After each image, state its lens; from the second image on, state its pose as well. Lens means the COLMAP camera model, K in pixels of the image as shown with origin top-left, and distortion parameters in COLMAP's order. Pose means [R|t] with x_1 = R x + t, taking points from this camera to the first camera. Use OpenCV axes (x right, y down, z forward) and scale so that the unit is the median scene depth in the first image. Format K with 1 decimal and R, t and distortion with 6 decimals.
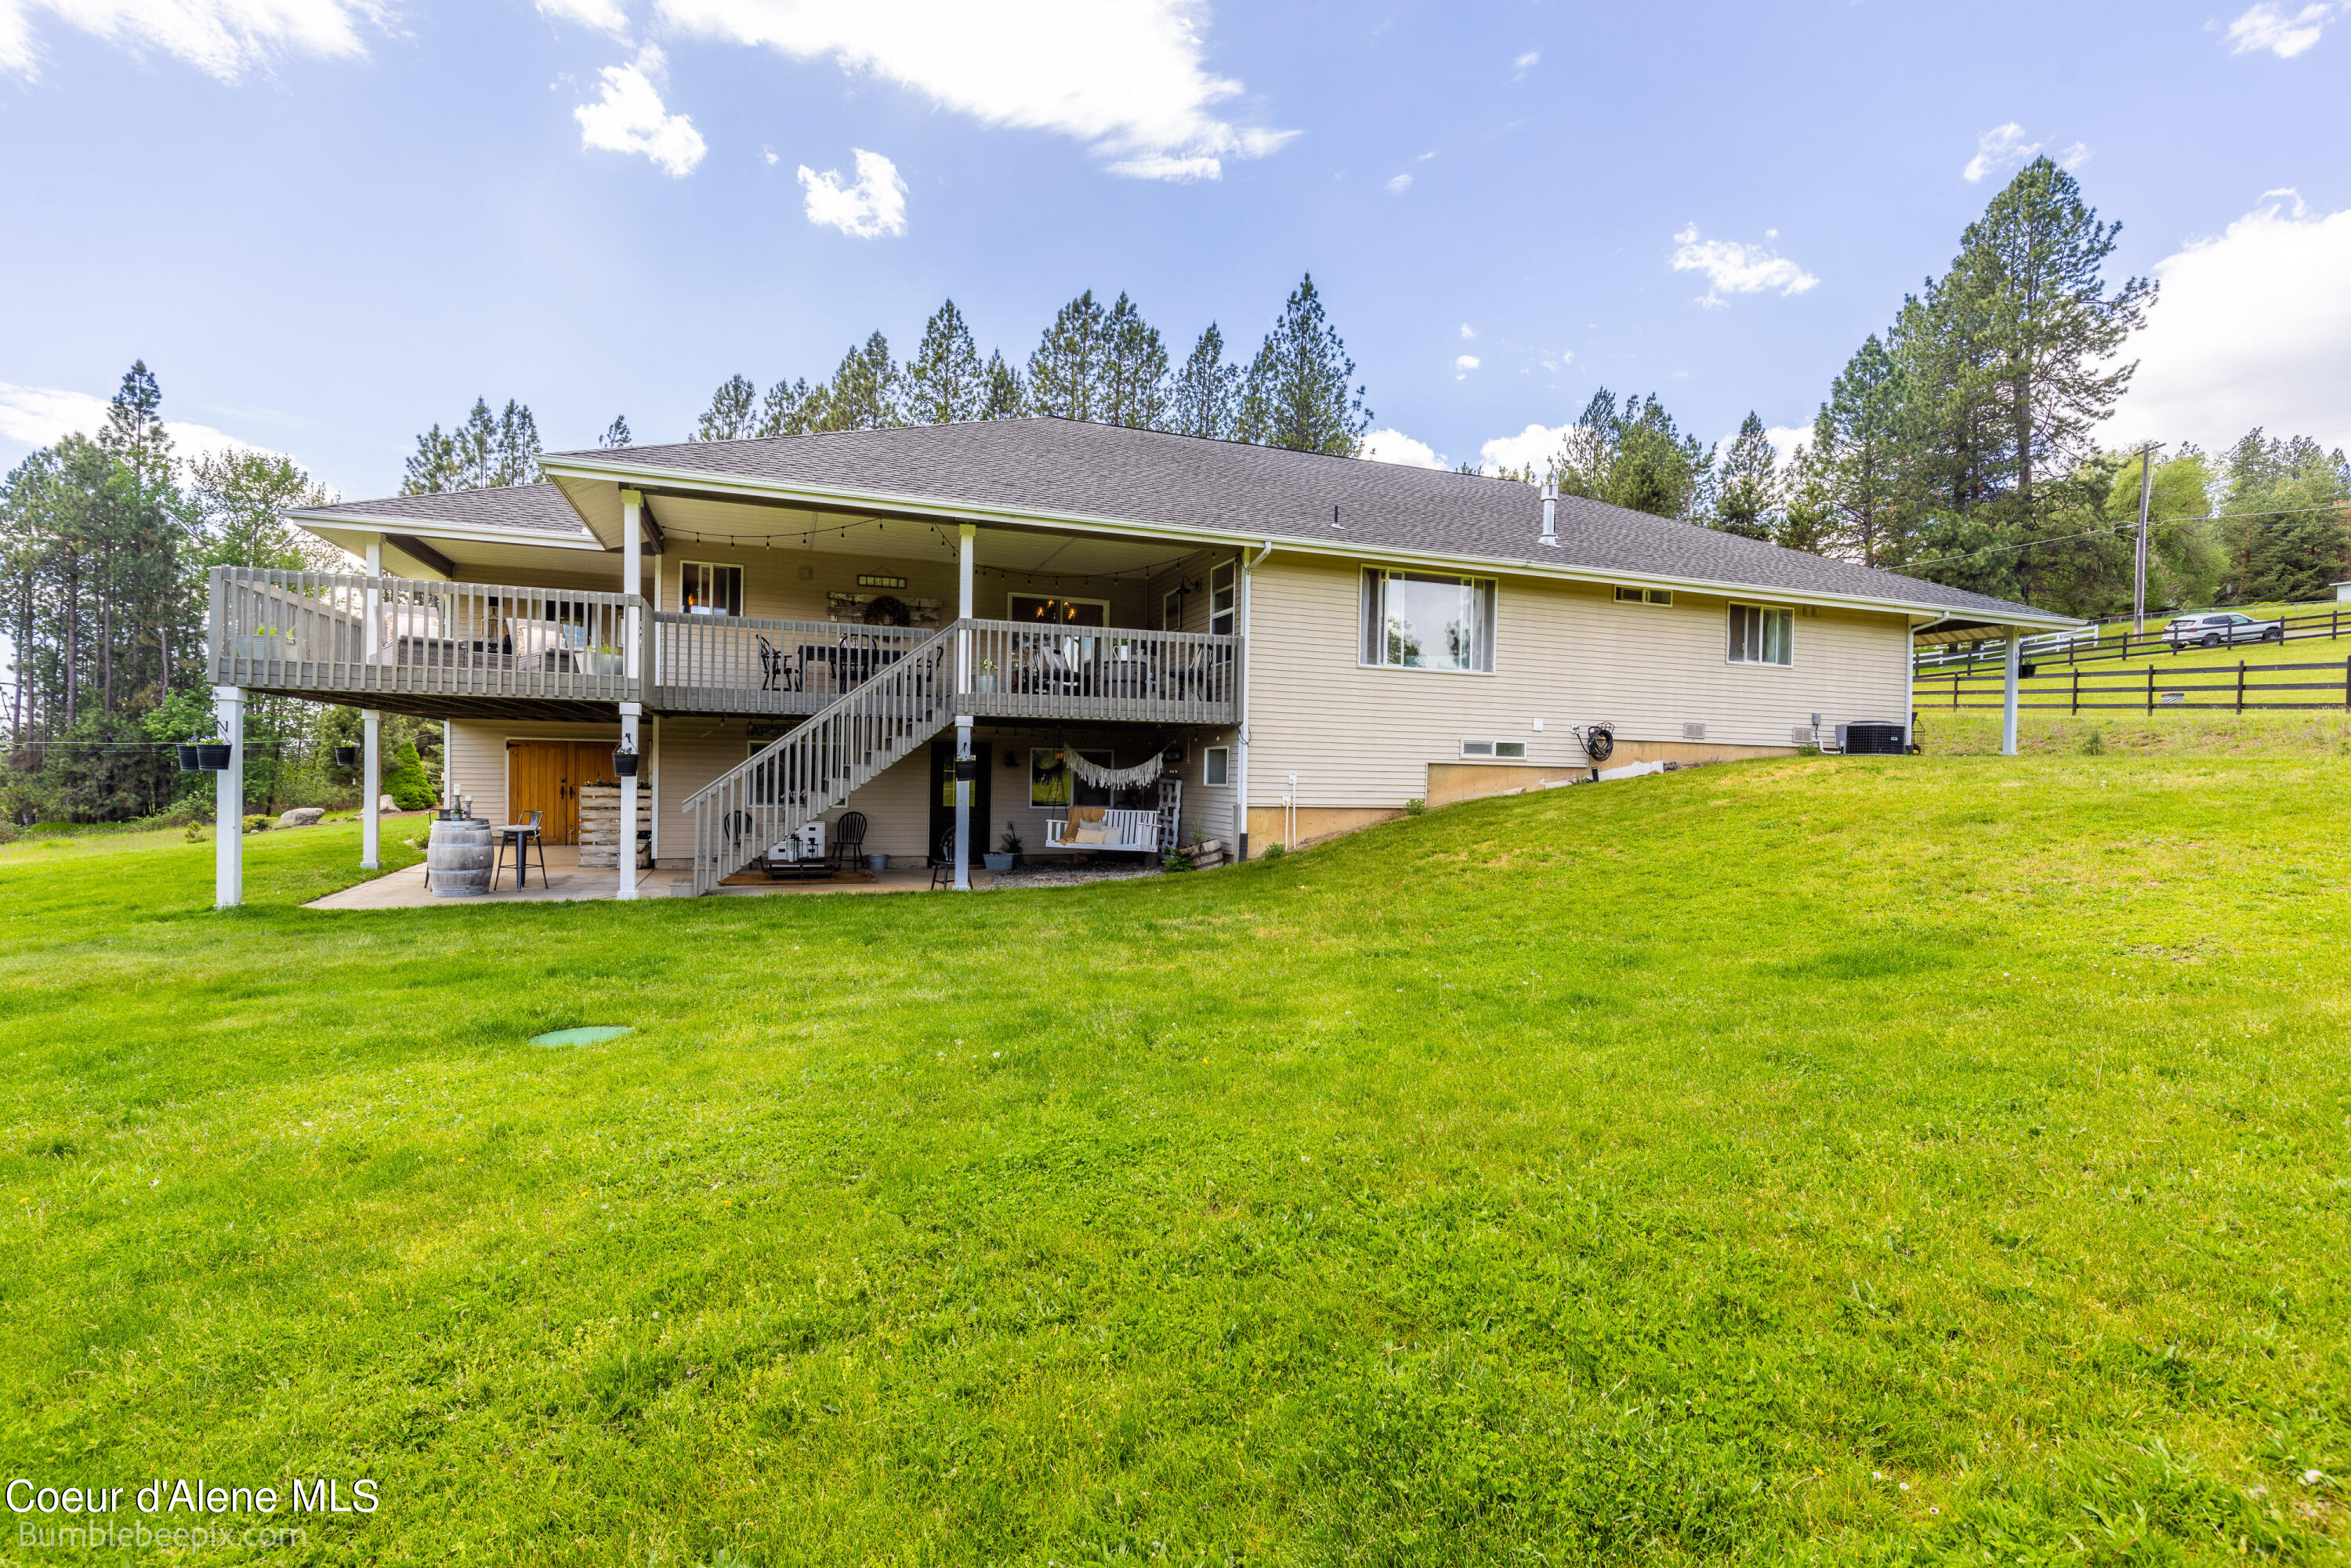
lens RADIAL K [[1061.8, 0, 1166.6], [0, 1061.8, 778.4], [0, 0, 1]] dist [0.008948, -0.001687]
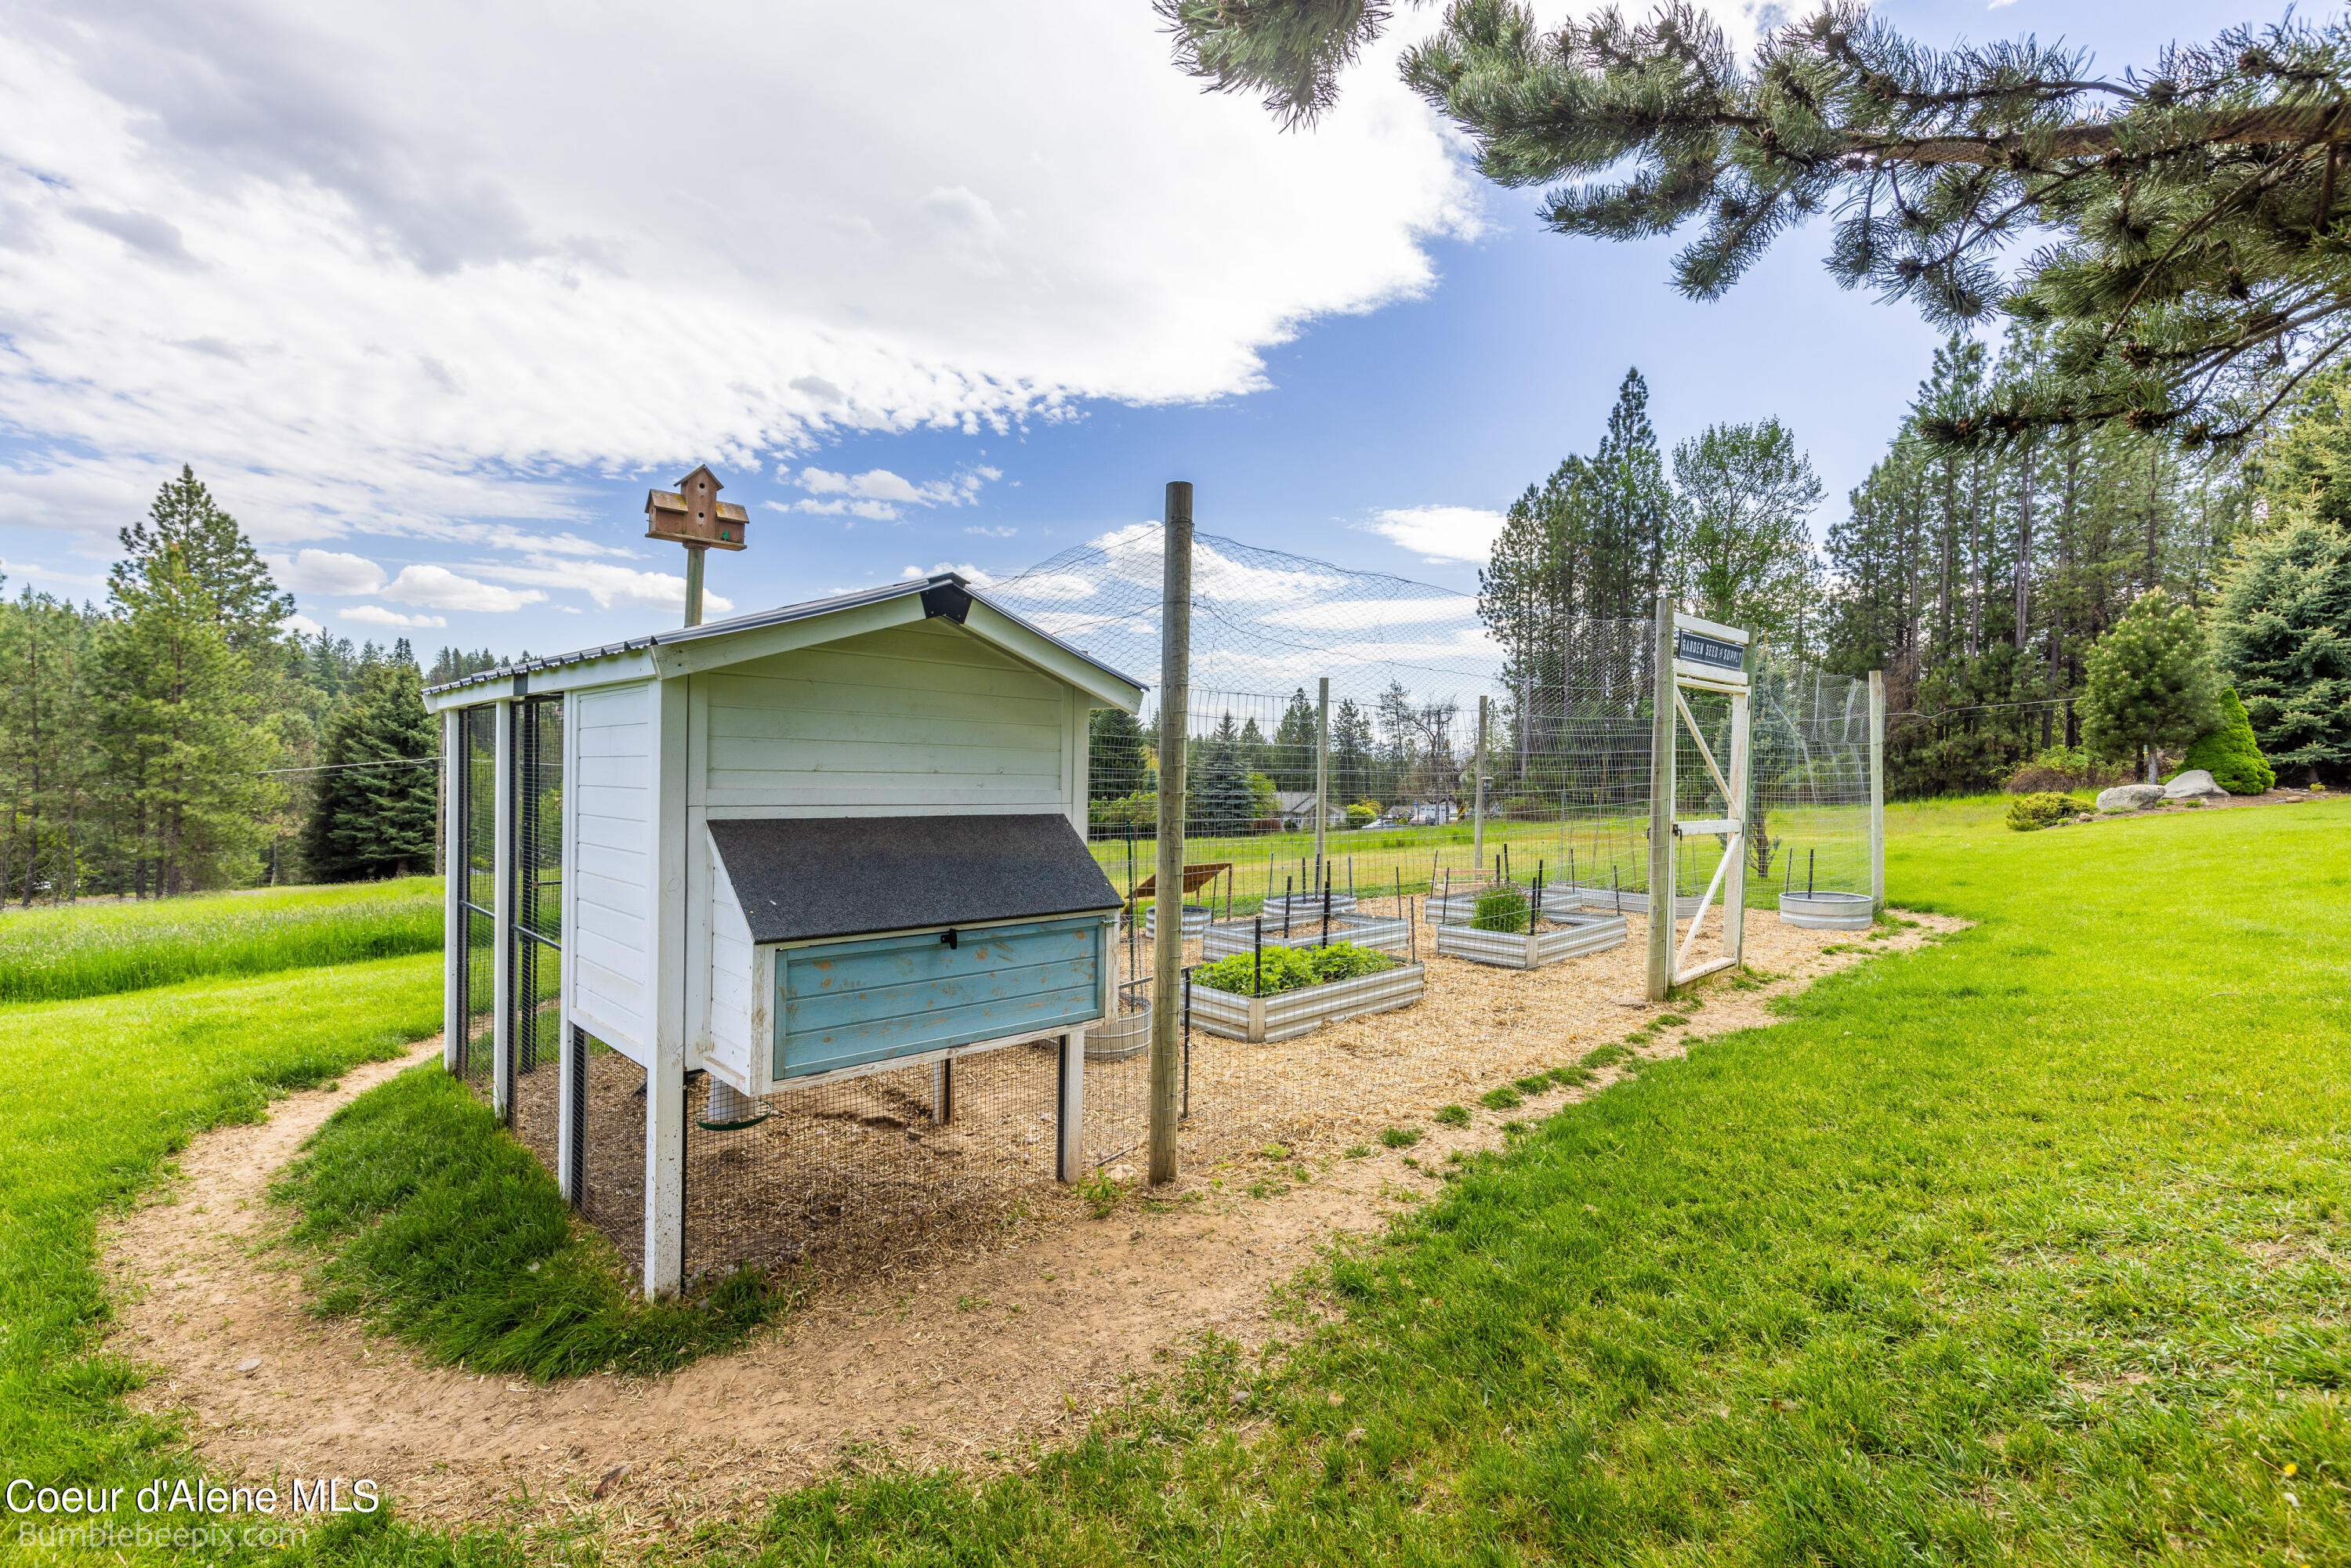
lens RADIAL K [[1061.8, 0, 1178.4], [0, 1061.8, 784.1], [0, 0, 1]] dist [0.008948, -0.001687]
pose [[0.534555, 0.017118, -0.844960, -0.319989], [-0.018522, 0.999792, 0.008537, 0.018685], [0.844931, 0.011087, 0.534761, 0.074876]]
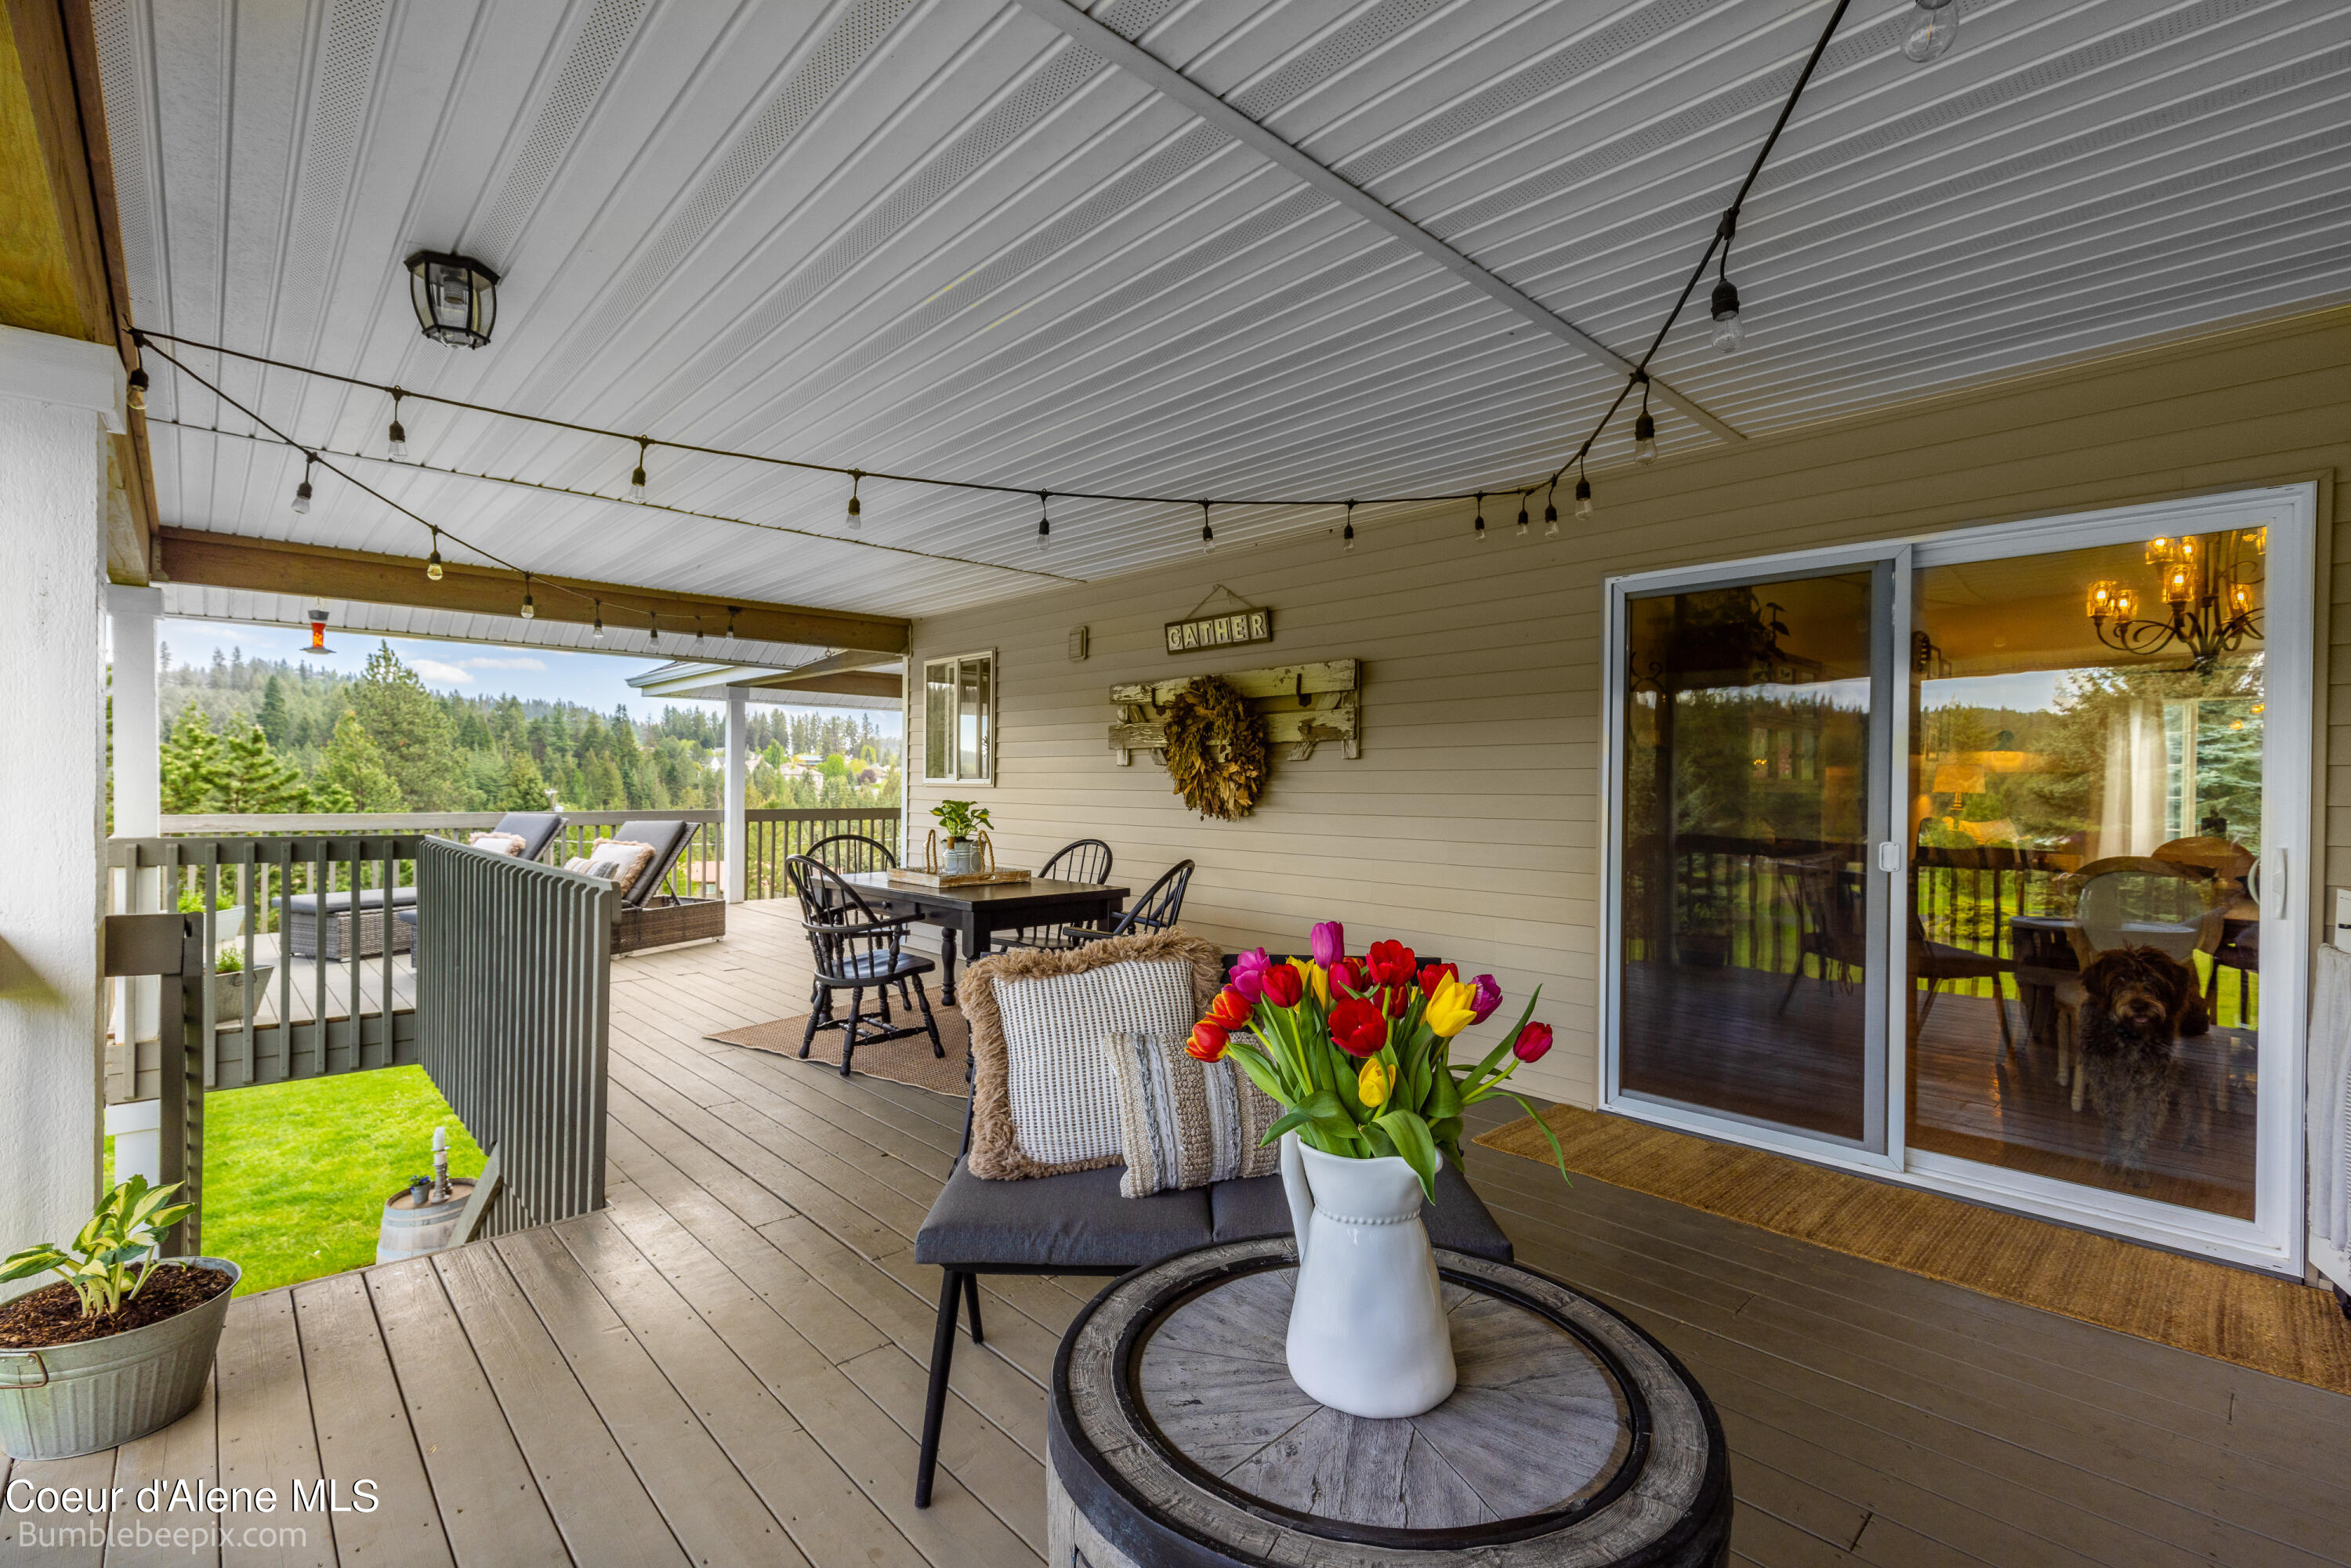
lens RADIAL K [[1061.8, 0, 1168.1], [0, 1061.8, 784.3], [0, 0, 1]] dist [0.008948, -0.001687]
pose [[0.380976, -0.013540, -0.924486, 0.005784], [-0.005355, 0.999844, -0.016851, -0.034885], [0.924569, 0.011371, 0.380844, 0.226193]]
